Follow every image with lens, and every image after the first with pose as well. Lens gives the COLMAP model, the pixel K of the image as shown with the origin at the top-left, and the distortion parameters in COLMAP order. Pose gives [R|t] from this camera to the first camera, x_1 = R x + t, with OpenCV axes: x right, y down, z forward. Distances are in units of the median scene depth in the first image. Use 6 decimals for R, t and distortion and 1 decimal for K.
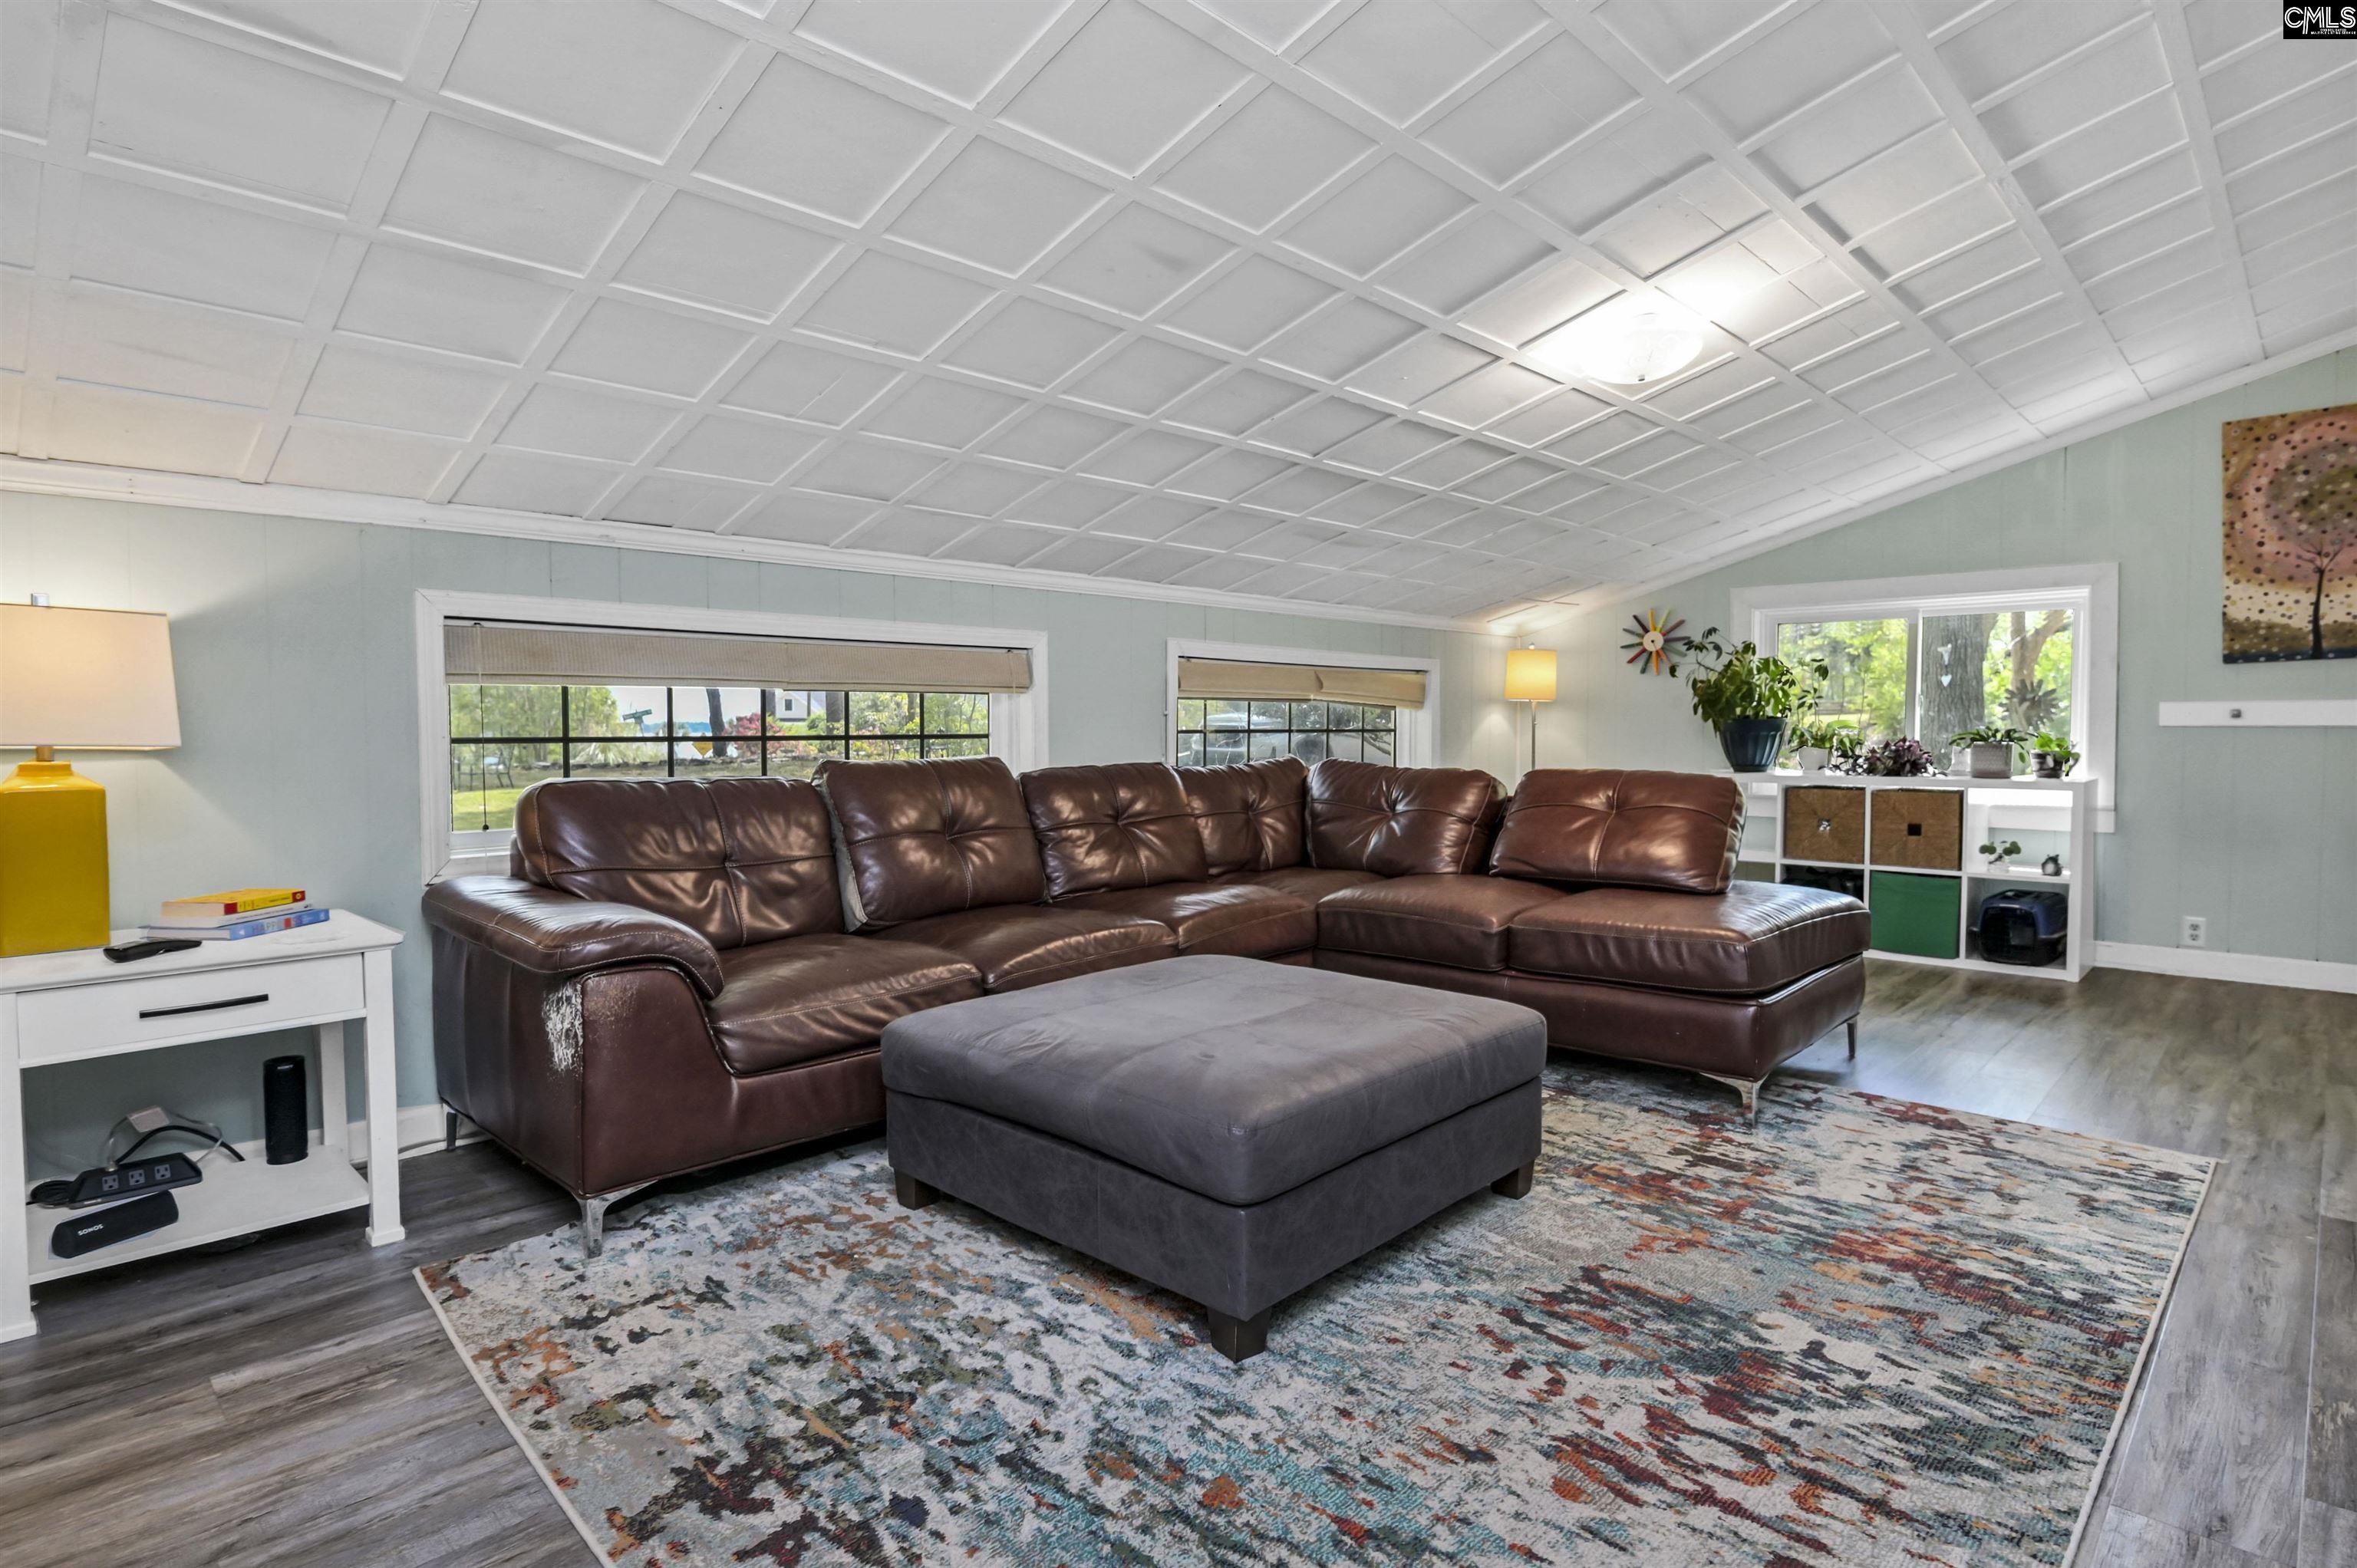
lens RADIAL K [[1172.1, 0, 1170.1], [0, 1172.1, 744.8], [0, 0, 1]] dist [-0.013869, -0.000085]
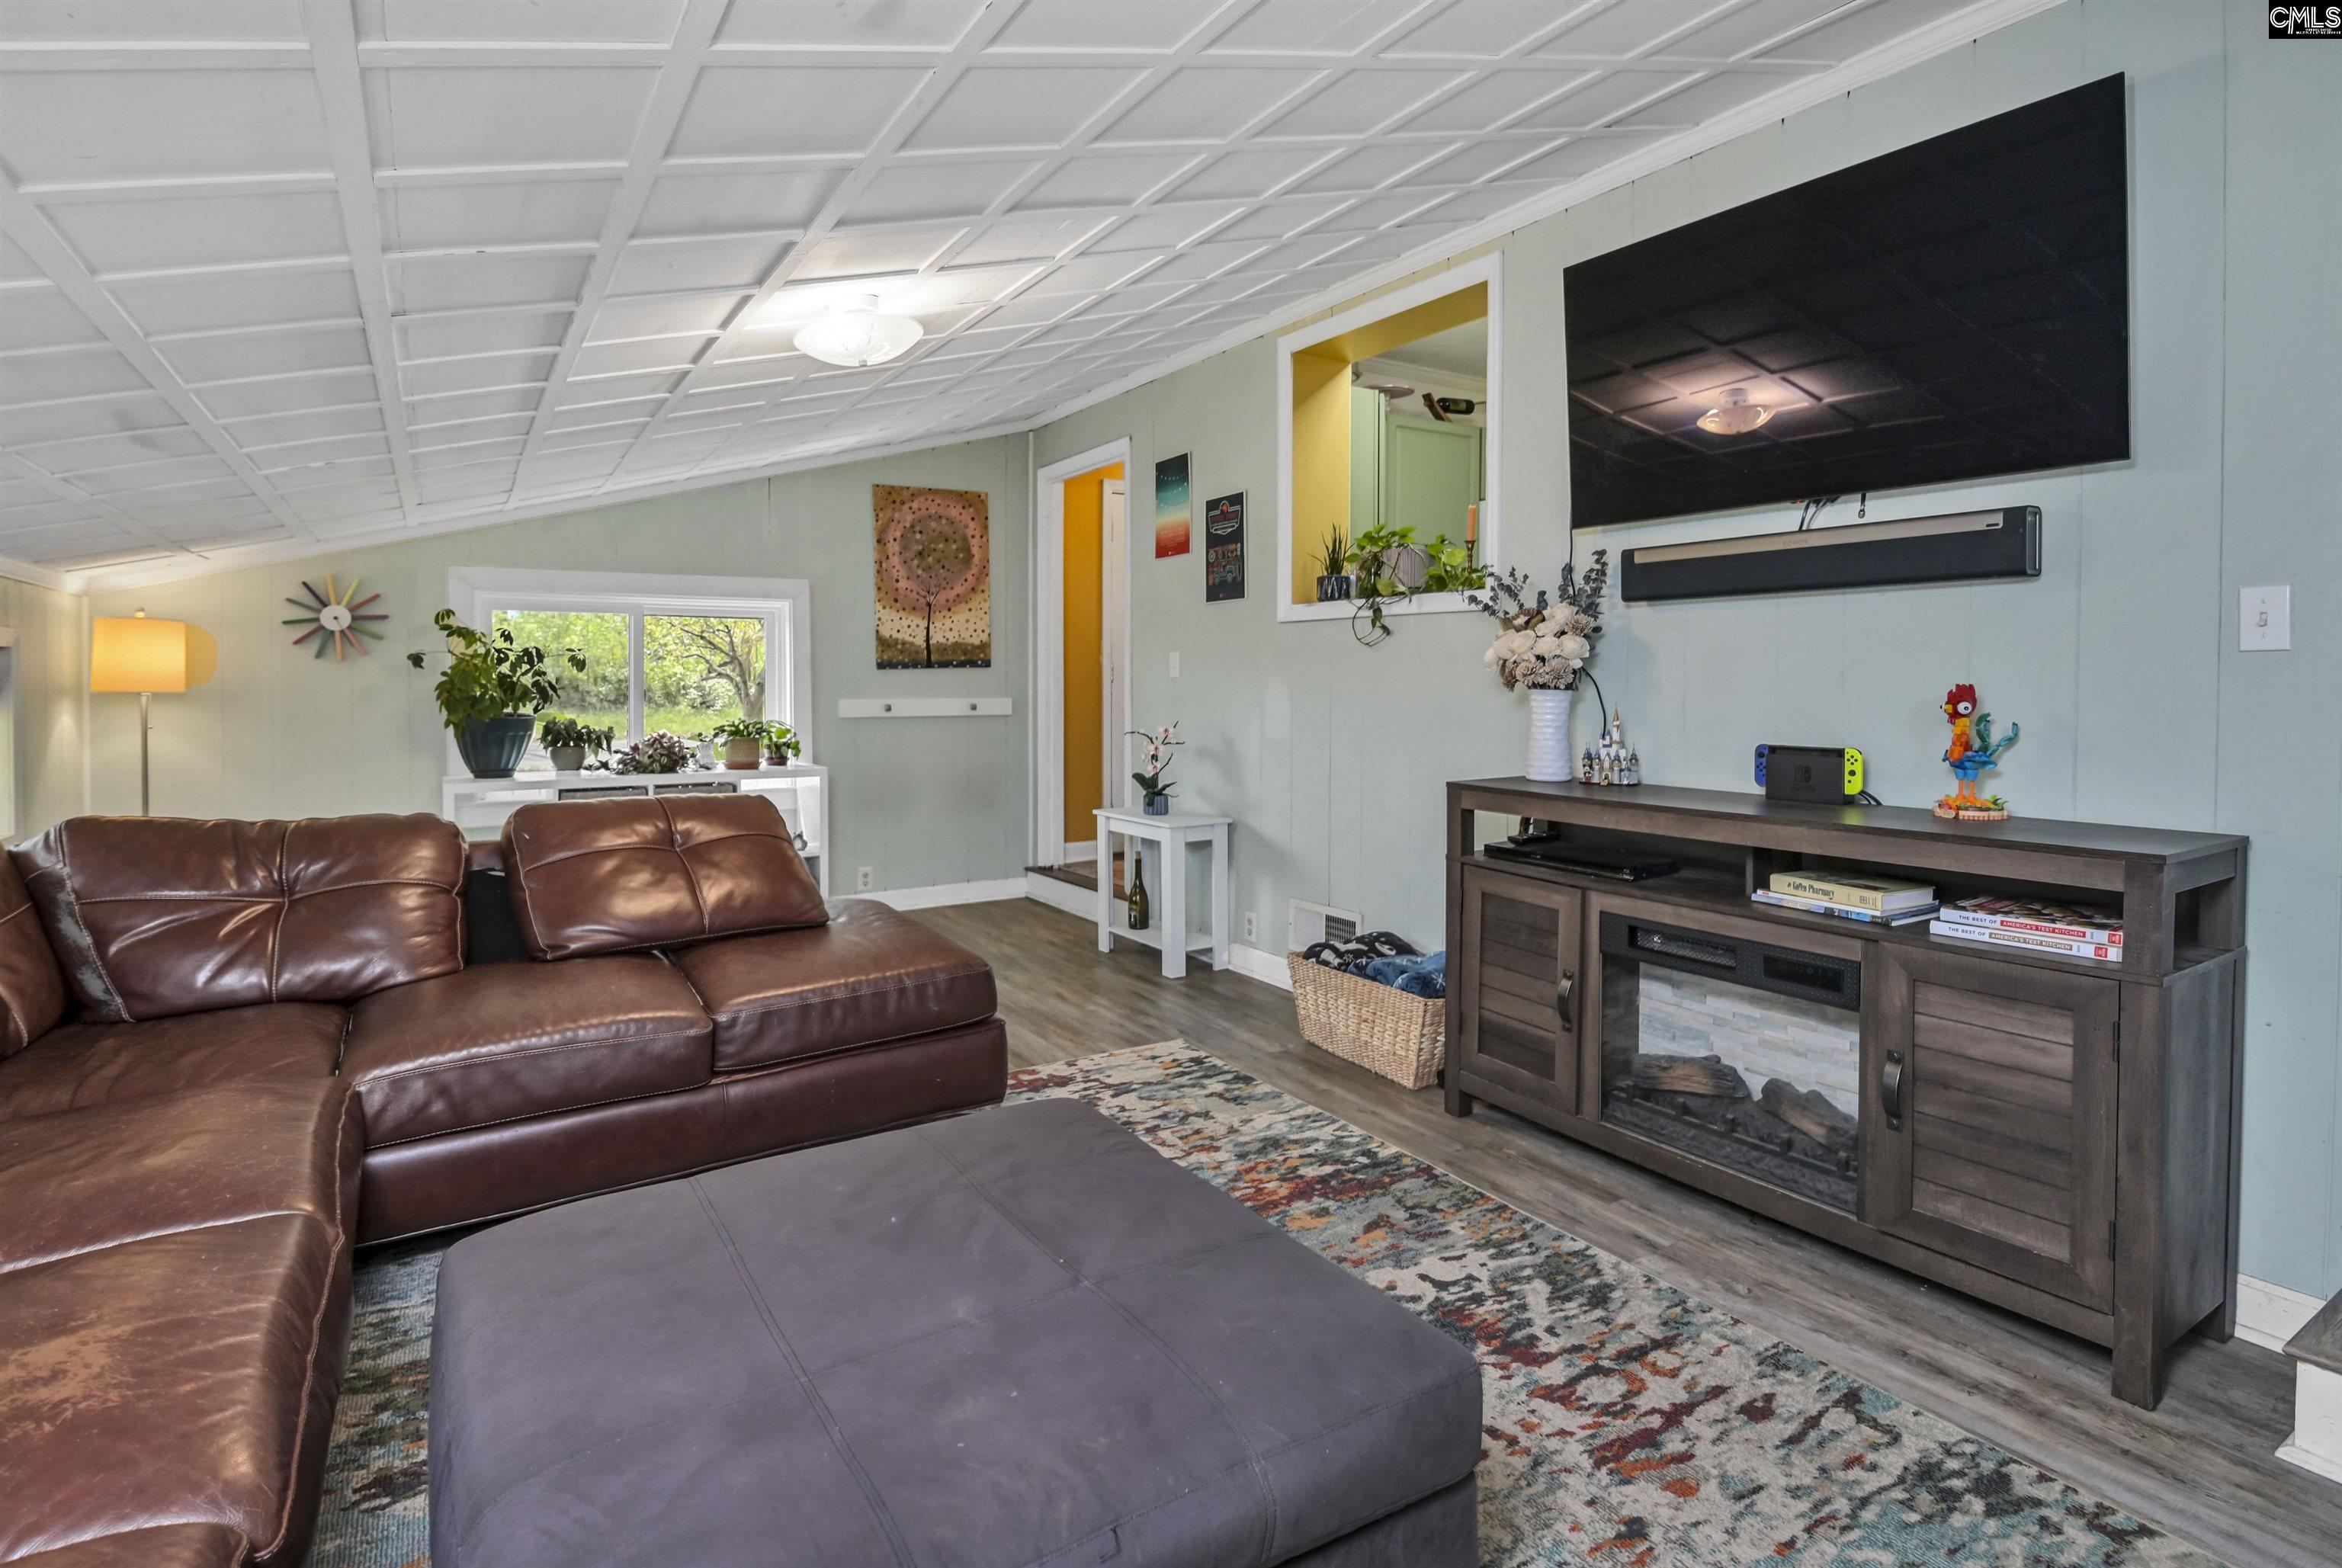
lens RADIAL K [[1145.9, 0, 1160.7], [0, 1145.9, 688.6], [0, 0, 1]] dist [0.021586, -0.022817]
pose [[0.247469, -0.000725, 0.968895, -0.517679], [0.019106, 0.999809, -0.004132, -0.073847], [-0.968707, 0.019534, 0.247436, 0.742942]]
